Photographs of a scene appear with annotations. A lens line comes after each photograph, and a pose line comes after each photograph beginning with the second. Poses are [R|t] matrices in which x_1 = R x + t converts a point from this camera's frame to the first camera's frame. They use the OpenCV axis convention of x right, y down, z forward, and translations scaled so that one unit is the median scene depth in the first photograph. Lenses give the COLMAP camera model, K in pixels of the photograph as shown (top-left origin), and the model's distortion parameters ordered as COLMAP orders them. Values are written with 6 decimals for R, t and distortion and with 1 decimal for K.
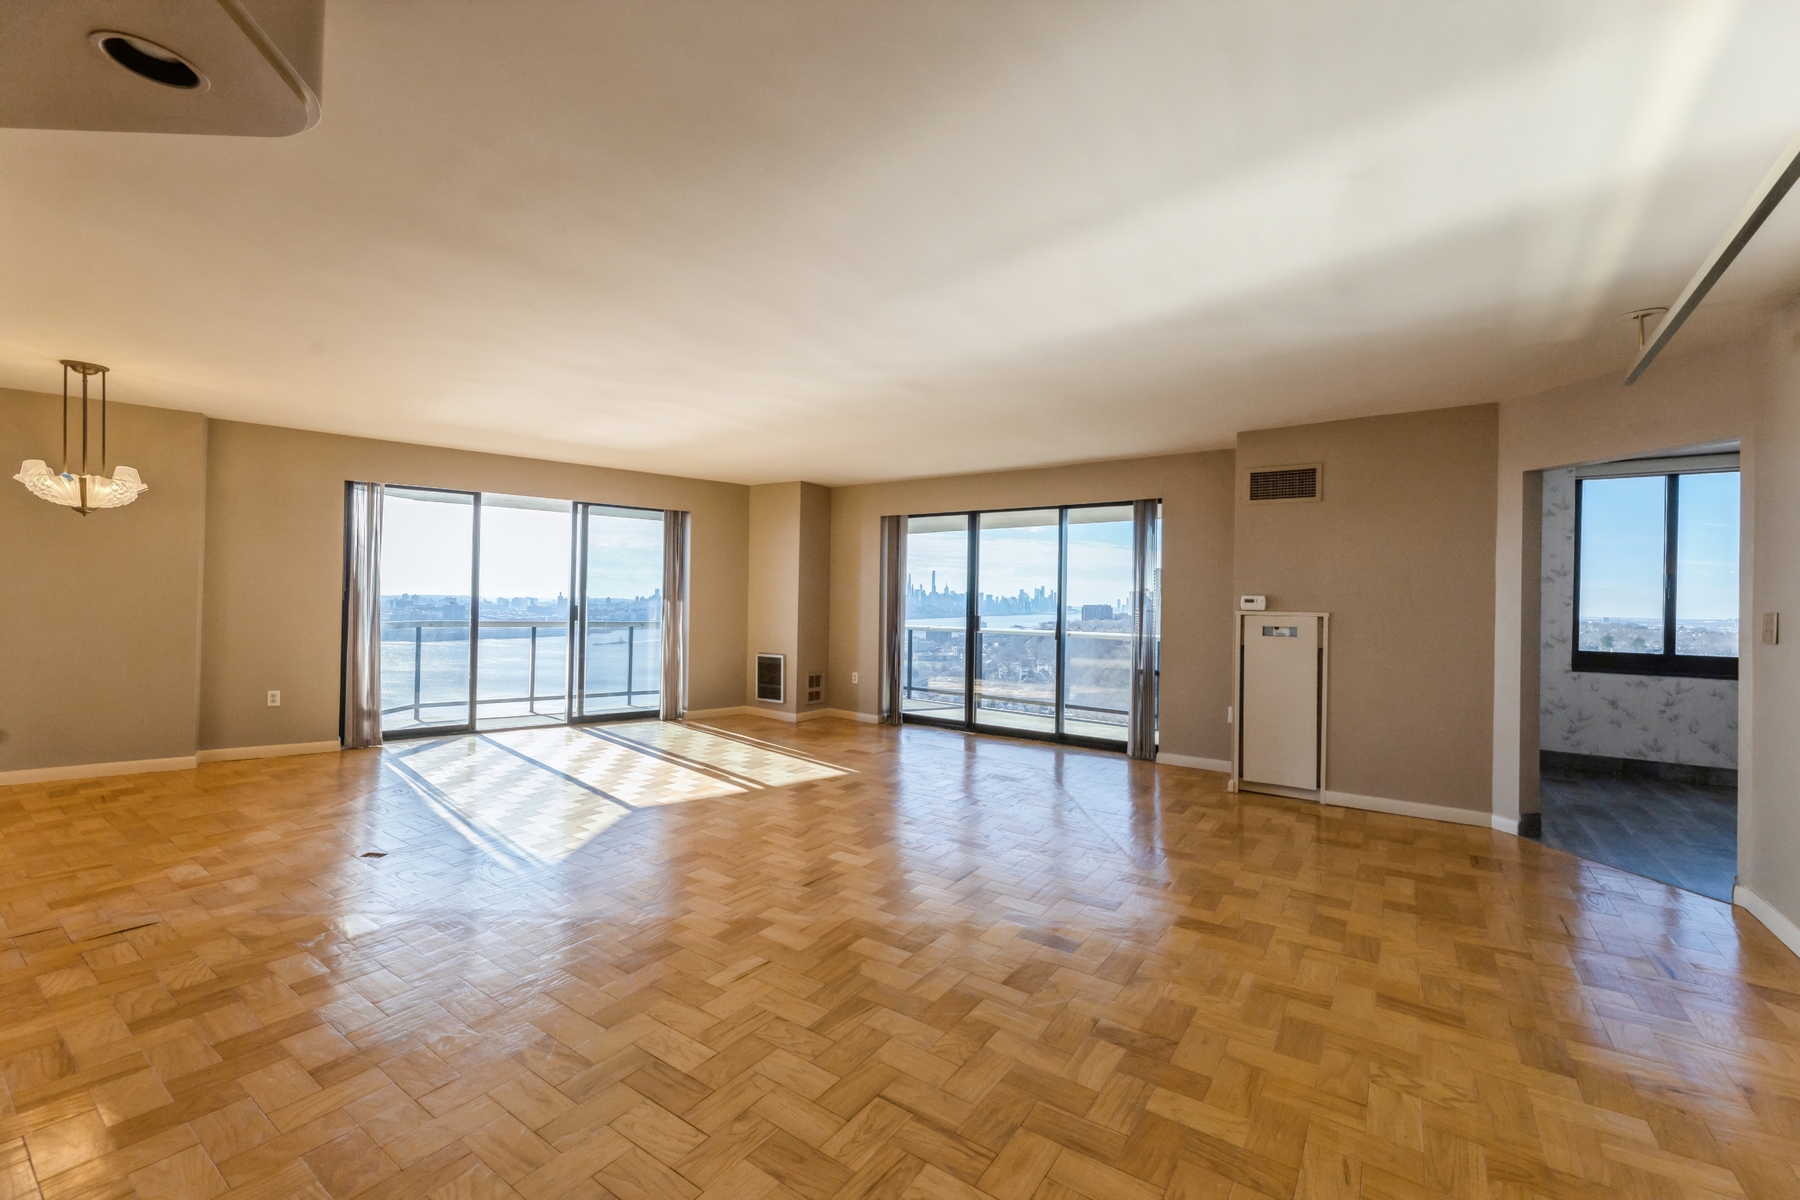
lens RADIAL K [[737.0, 0, 901.1], [0, 737.0, 593.3], [0, 0, 1]] dist [0.006210, 0.000180]
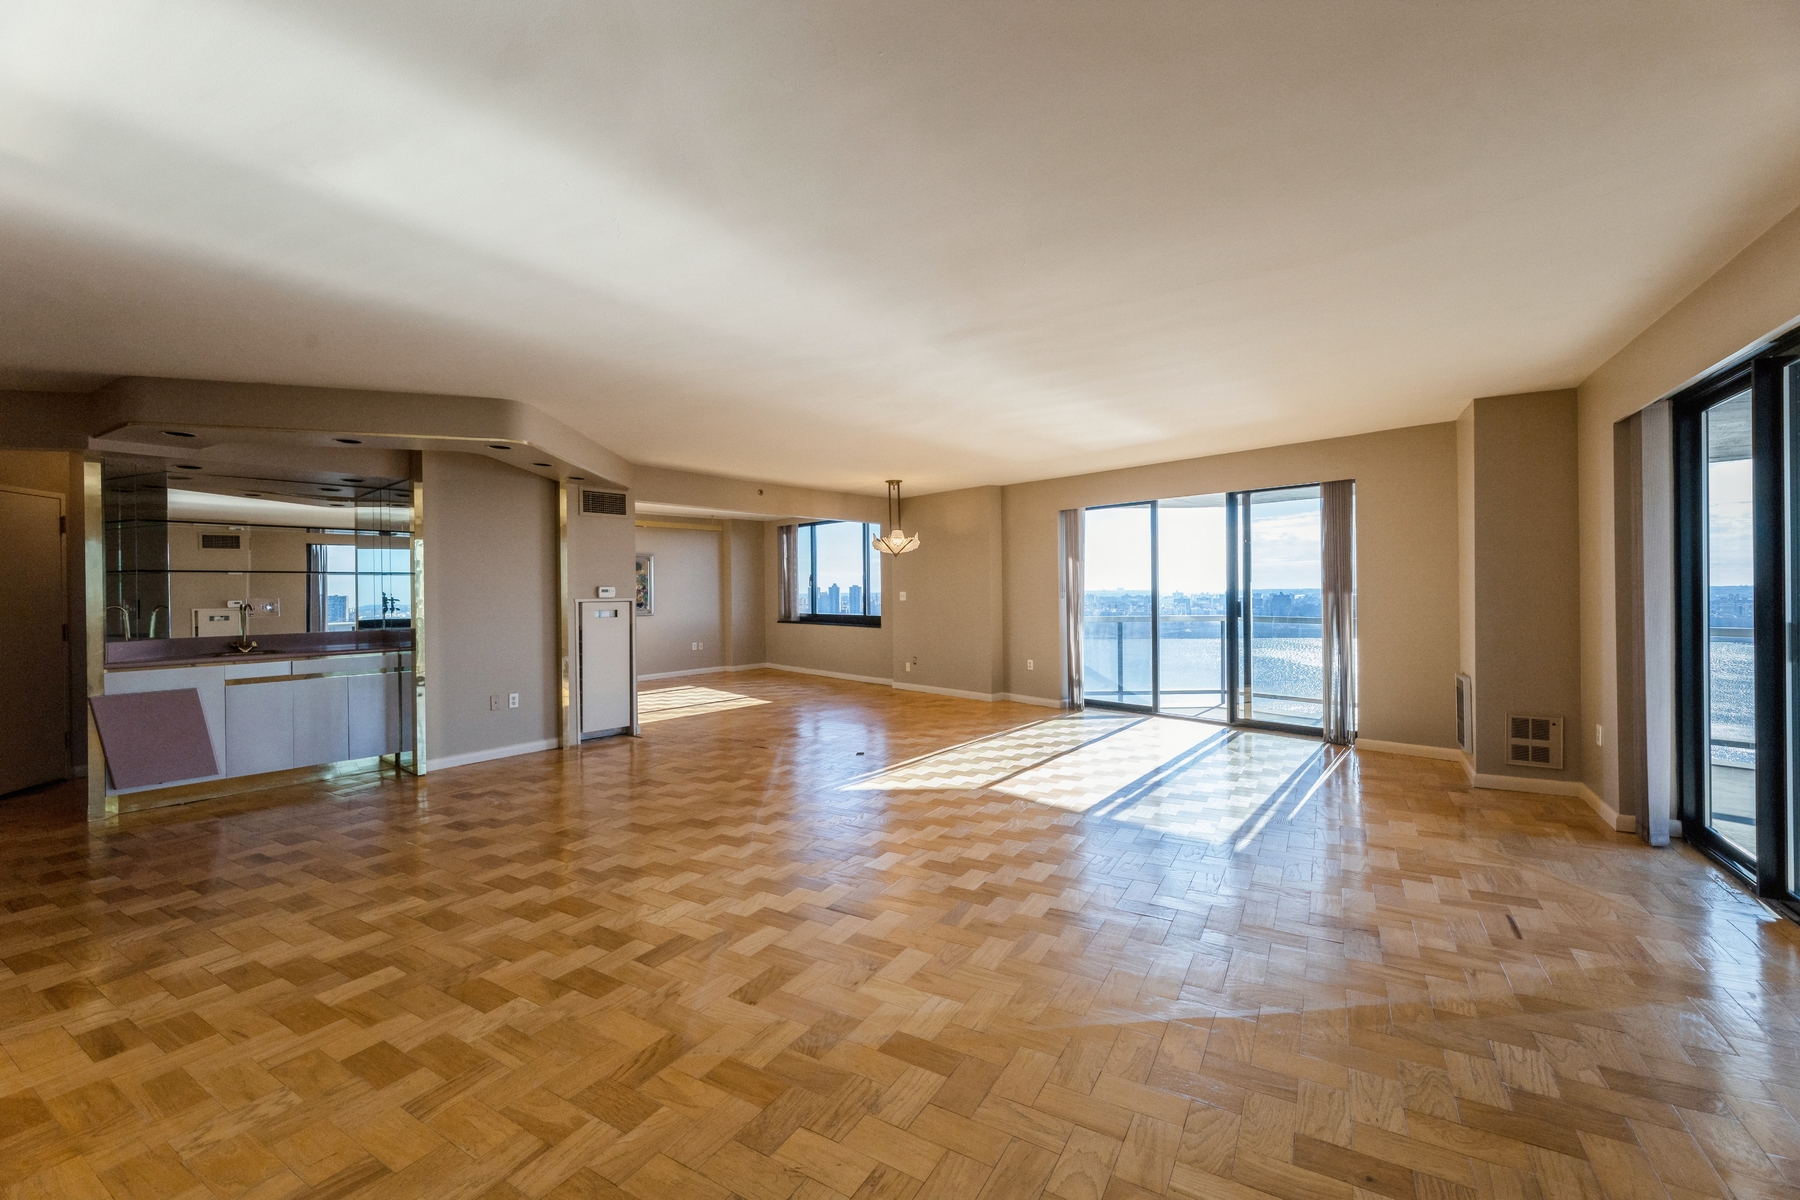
lens RADIAL K [[737.0, 0, 901.1], [0, 737.0, 593.3], [0, 0, 1]] dist [0.006210, 0.000180]
pose [[0.058284, -0.014737, -0.998191, 0.522303], [0.022027, 0.999667, -0.013472, 0.010161], [0.998057, -0.021202, 0.058589, 0.552135]]
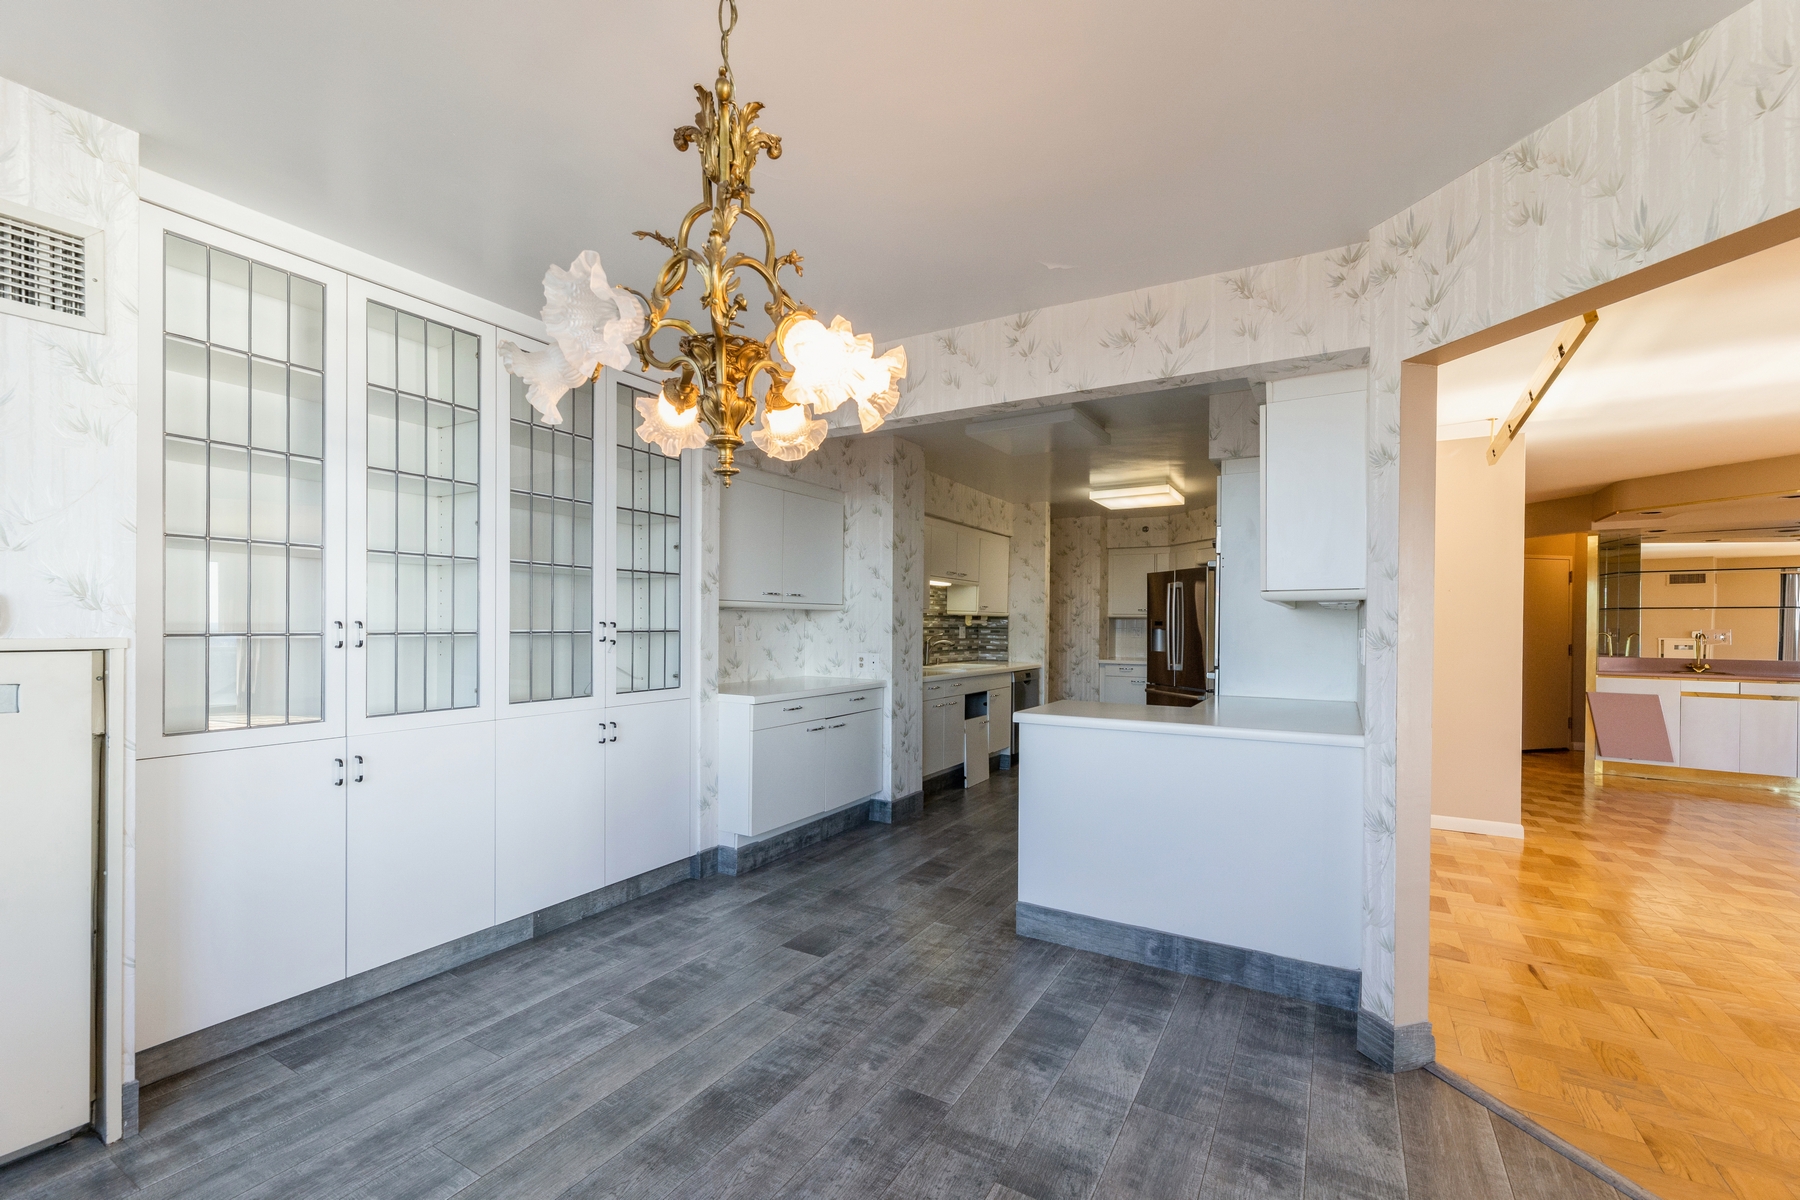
lens RADIAL K [[754.6, 0, 907.5], [0, 754.6, 626.7], [0, 0, 1]] dist [-0.000119, -0.000122]
pose [[-0.996449, -0.025947, -0.080099, 0.825268], [-0.025436, 0.999649, -0.007390, 0.020789], [0.080263, -0.005326, -0.996760, 0.816852]]
